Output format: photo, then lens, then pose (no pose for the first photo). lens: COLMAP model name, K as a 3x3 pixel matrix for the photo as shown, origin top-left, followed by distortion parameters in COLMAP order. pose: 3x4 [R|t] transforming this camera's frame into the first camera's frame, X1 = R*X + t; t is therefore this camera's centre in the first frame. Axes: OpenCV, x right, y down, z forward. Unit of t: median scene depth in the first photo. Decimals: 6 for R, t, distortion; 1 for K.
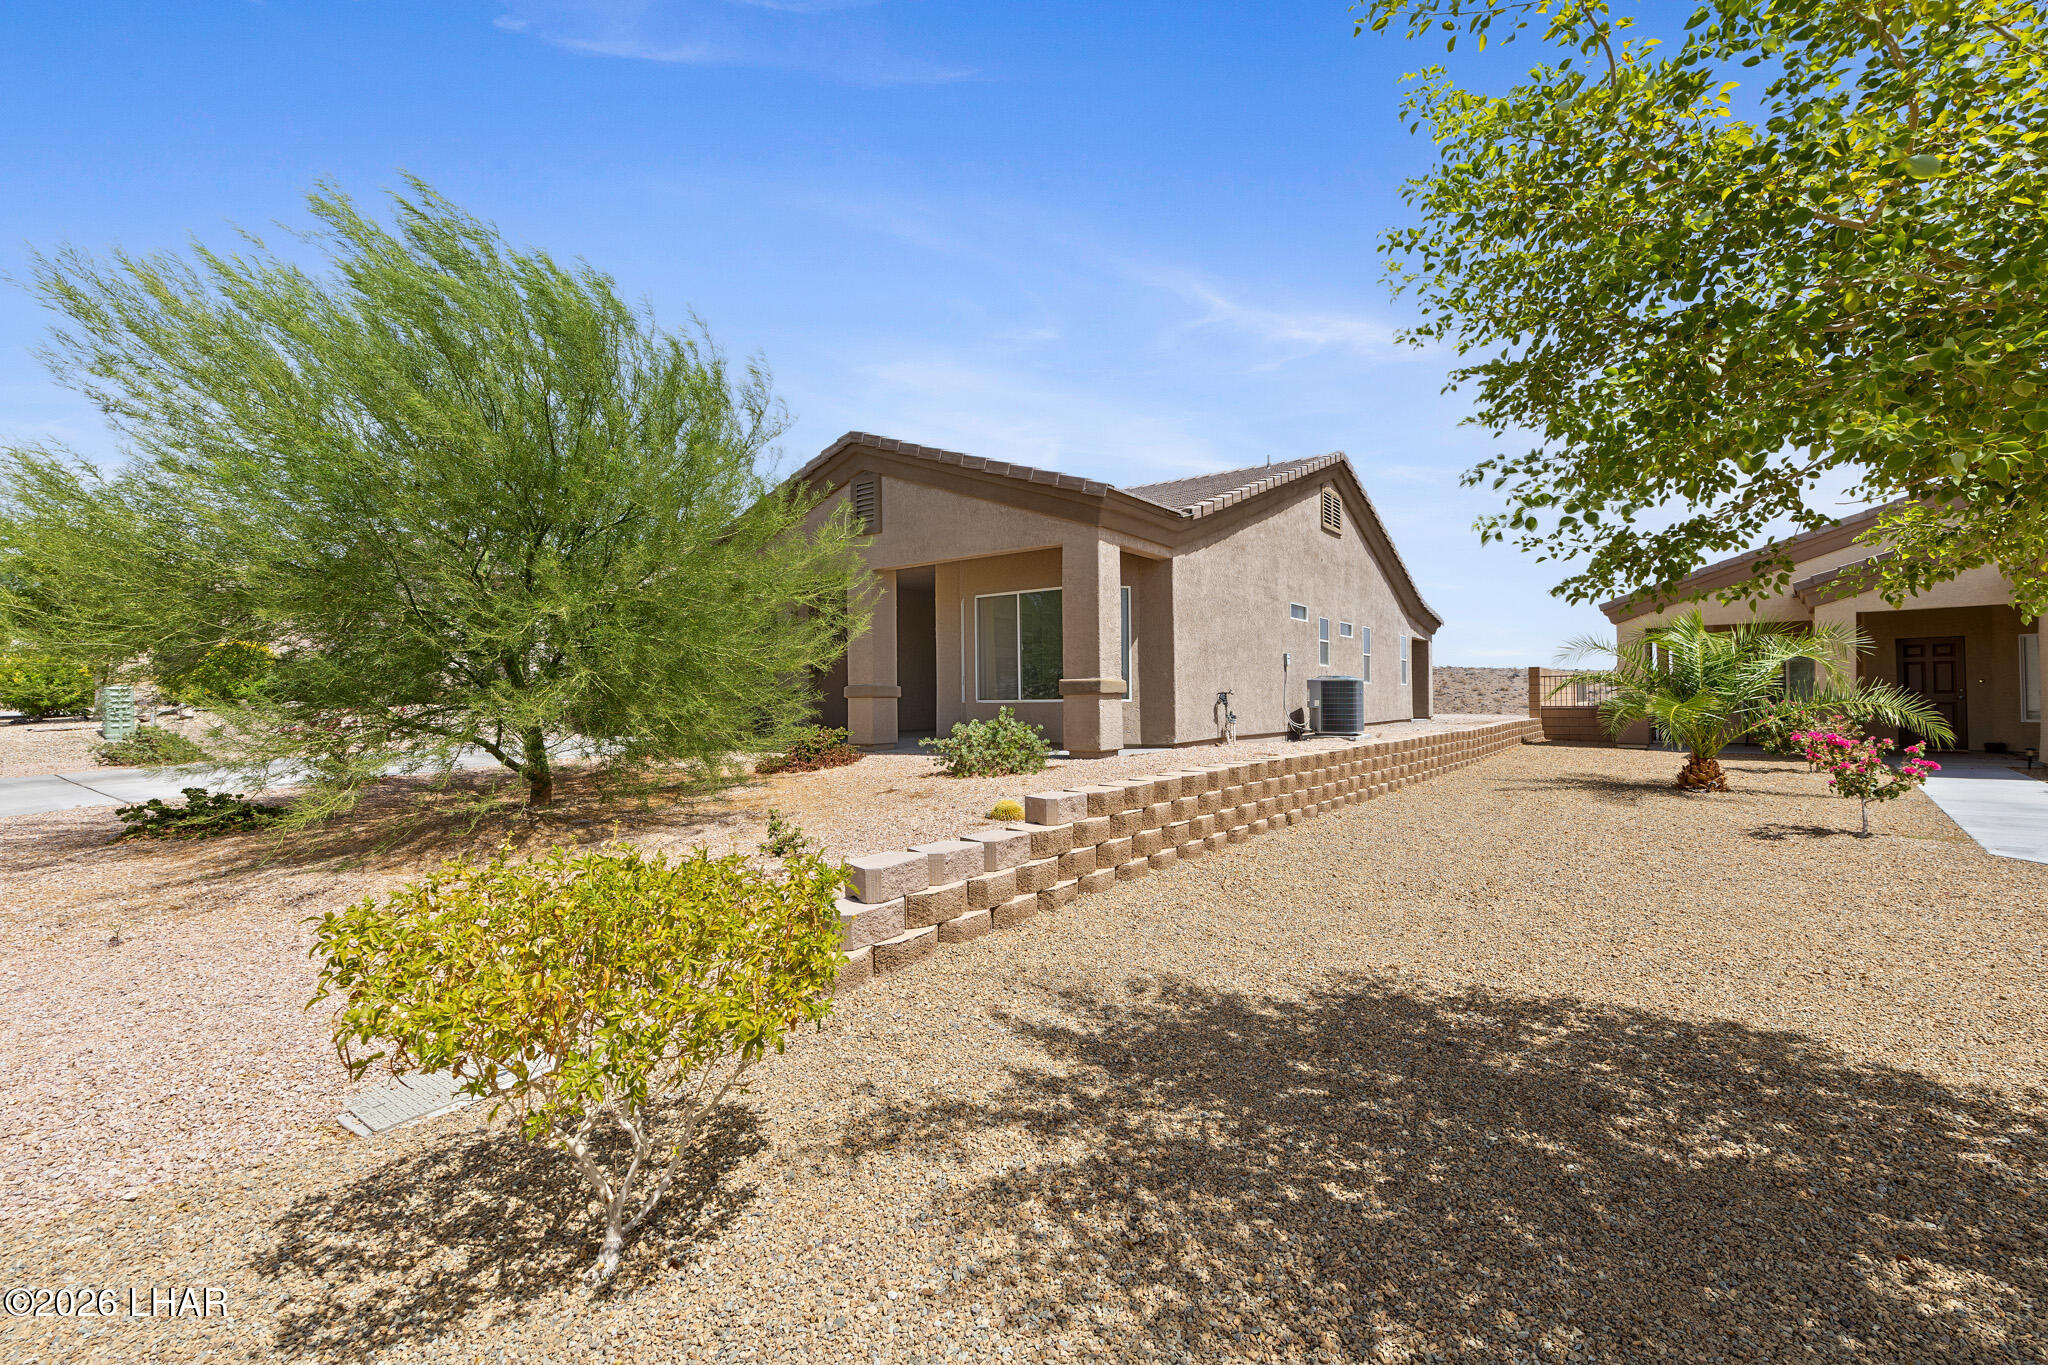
lens RADIAL K [[869.5, 0, 1011.9], [0, 869.5, 672.4], [0, 0, 1]] dist [-0.000108, 0.000035]
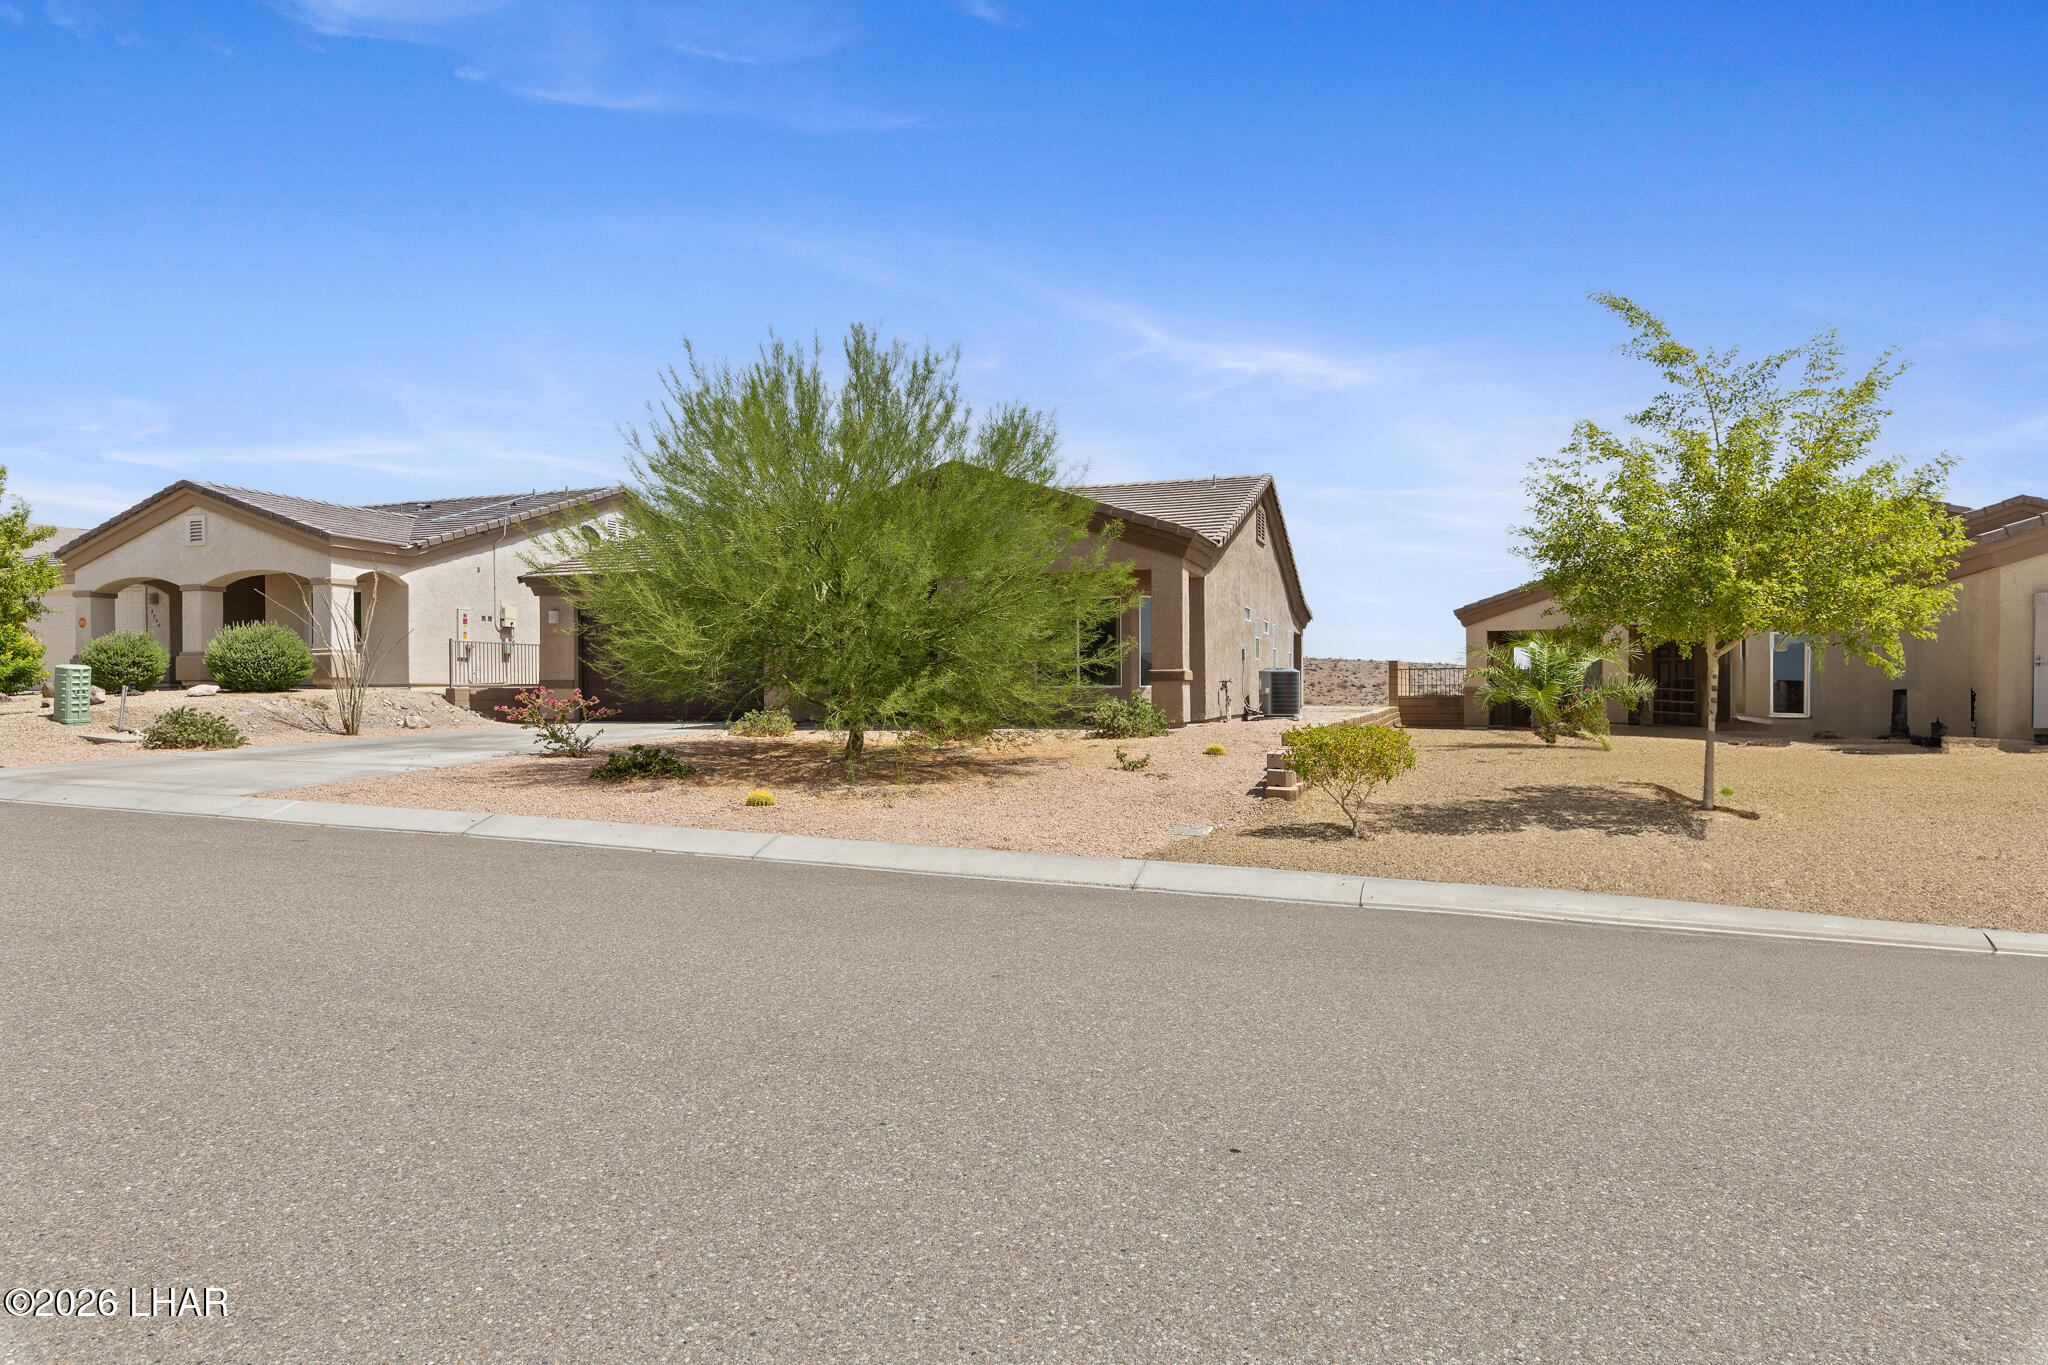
lens RADIAL K [[1139.9, 0, 1024.0], [0, 1139.9, 682.5], [0, 0, 1]] dist [-0.040826, -0.000229]
pose [[0.960429, 0.009543, 0.278363, -0.405137], [-0.016479, 0.999609, 0.022587, -0.005783], [-0.278039, -0.026280, 0.960210, -0.410328]]
